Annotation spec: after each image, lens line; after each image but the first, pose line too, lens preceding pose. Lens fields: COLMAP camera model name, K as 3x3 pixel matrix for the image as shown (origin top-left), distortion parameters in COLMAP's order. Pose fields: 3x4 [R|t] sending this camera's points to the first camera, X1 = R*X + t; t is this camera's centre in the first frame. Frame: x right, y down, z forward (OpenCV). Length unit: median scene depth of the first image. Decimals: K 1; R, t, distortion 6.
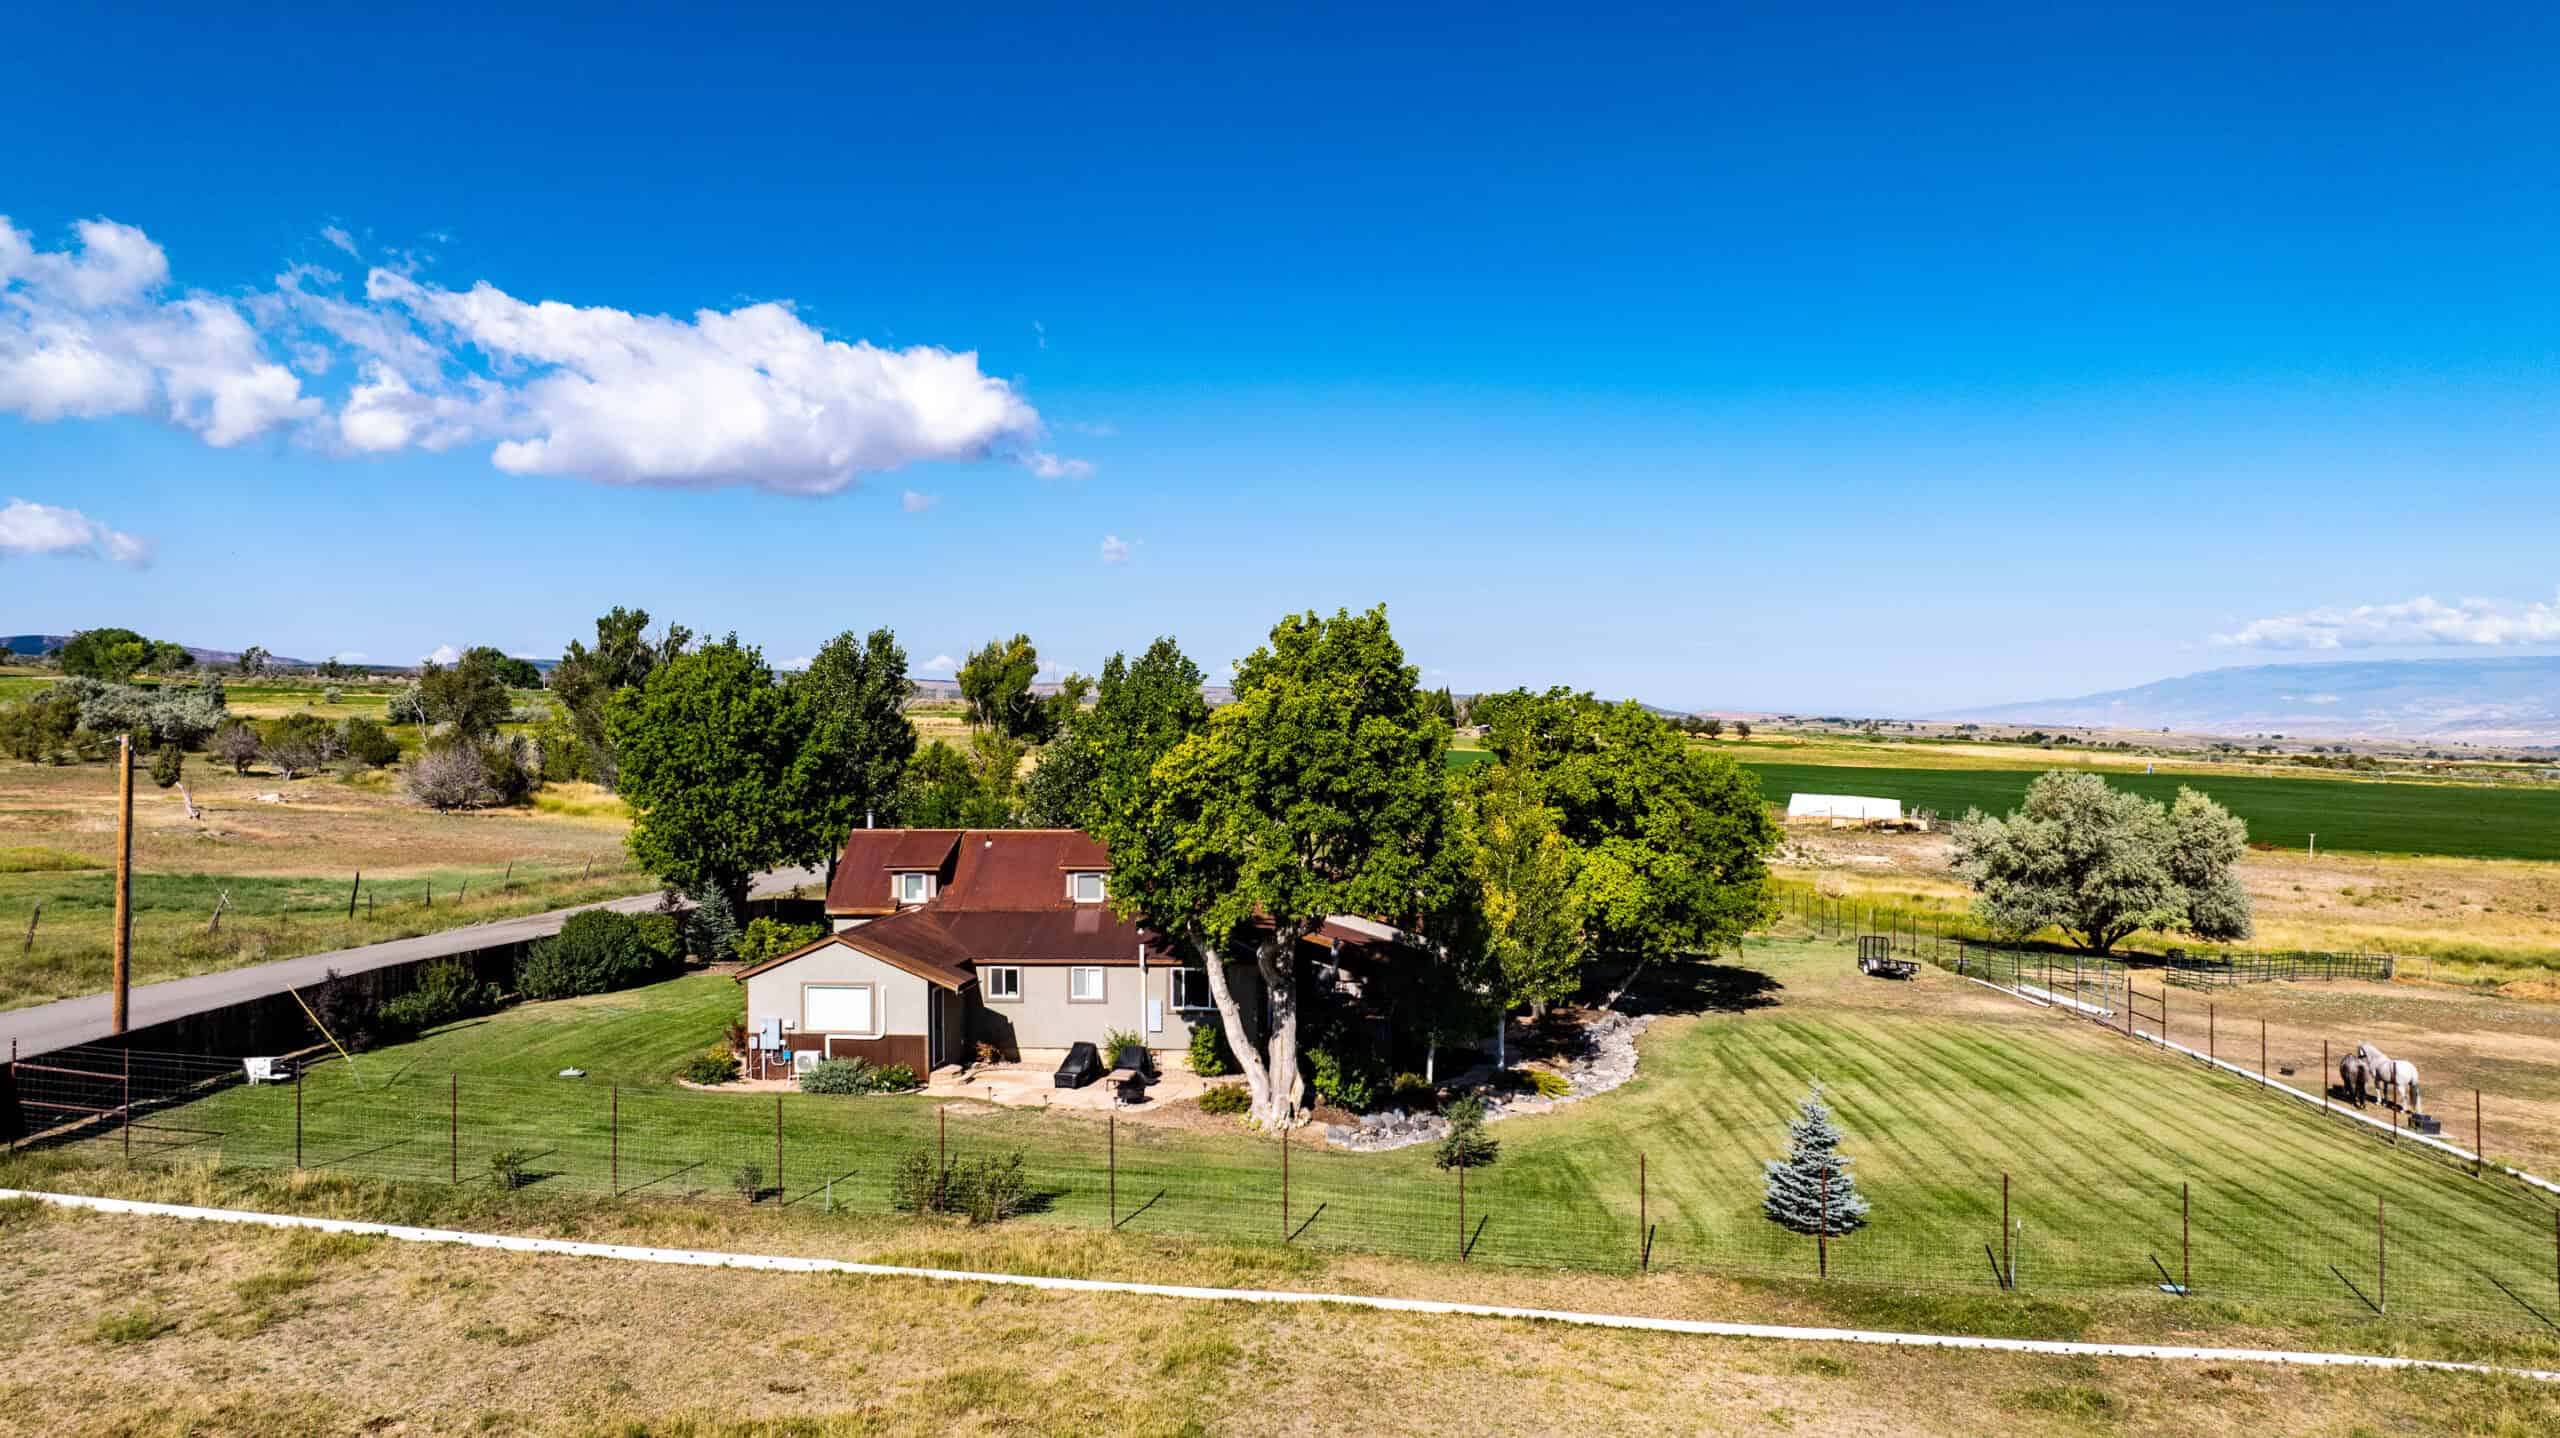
lens RADIAL K [[1804.2, 0, 1270.4], [0, 1804.2, 716.1], [0, 0, 1]] dist [-0.036752, 0.030713]
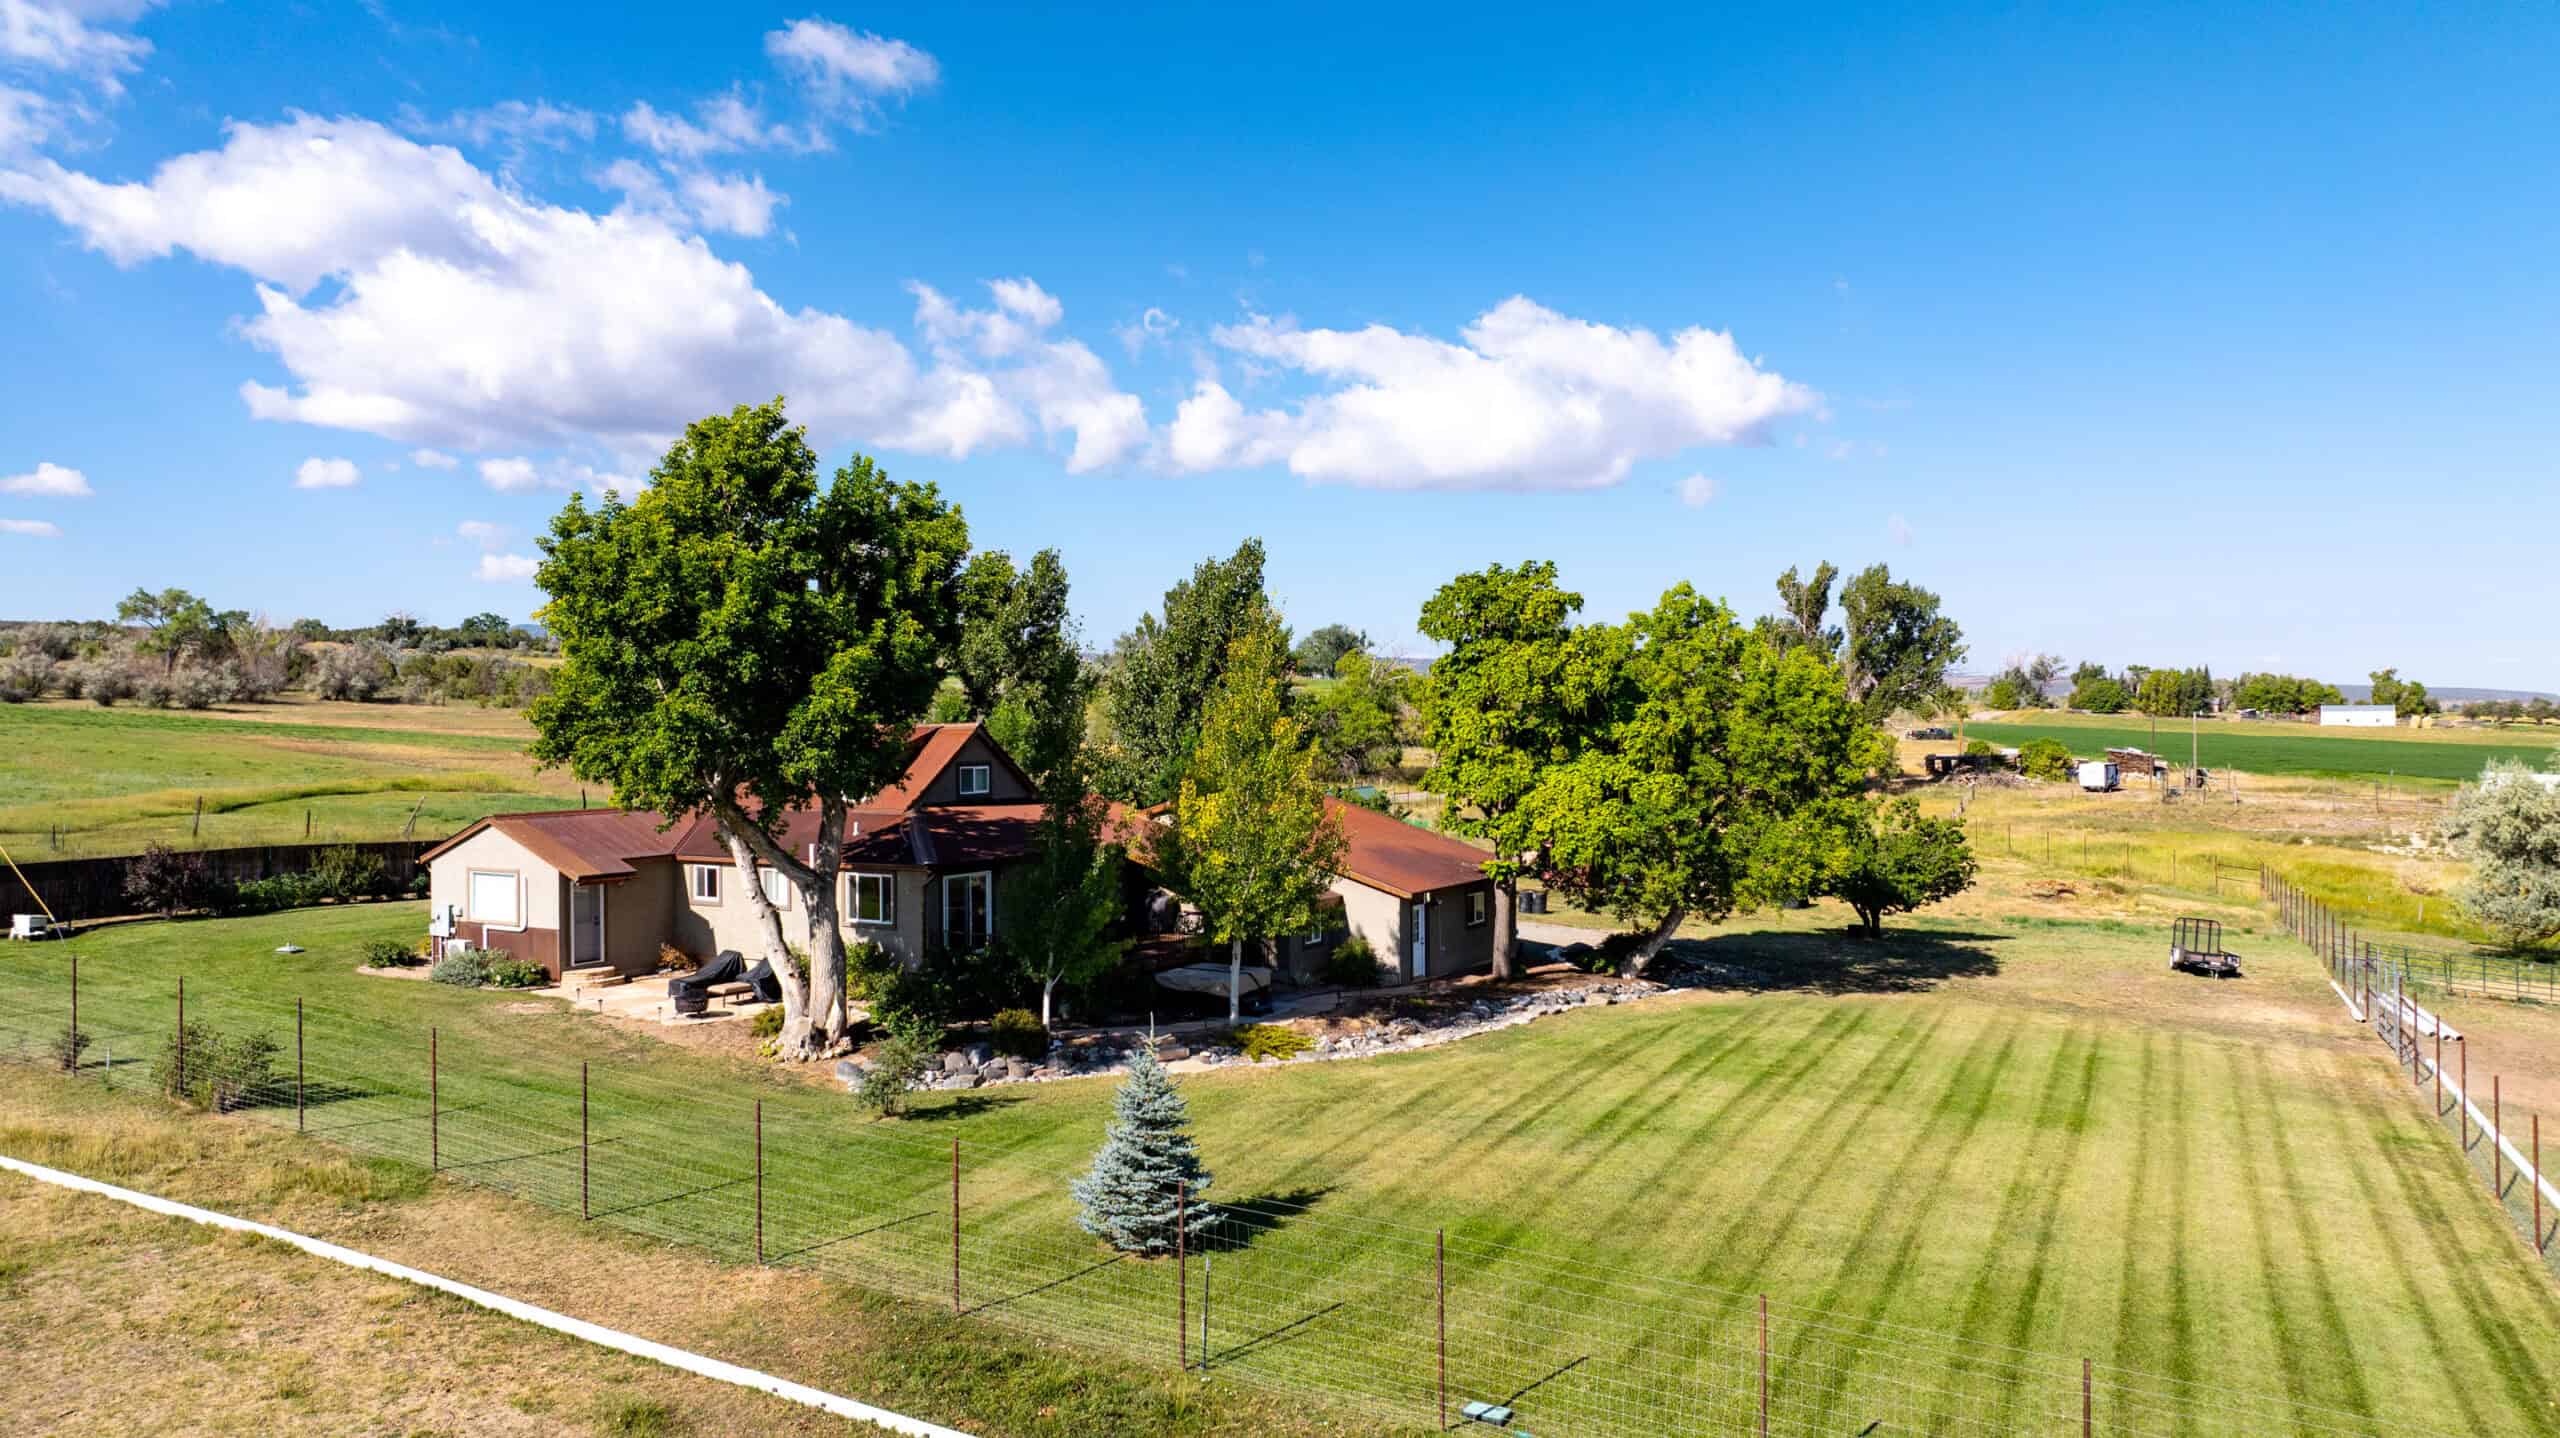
lens RADIAL K [[1804.2, 0, 1287.3], [0, 1804.2, 735.8], [0, 0, 1]] dist [-0.036752, 0.030713]
pose [[0.913842, 0.006586, -0.406018, 0.480061], [-0.000666, 0.999891, 0.014720, 0.061259], [0.406070, -0.013181, 0.913747, 0.301497]]
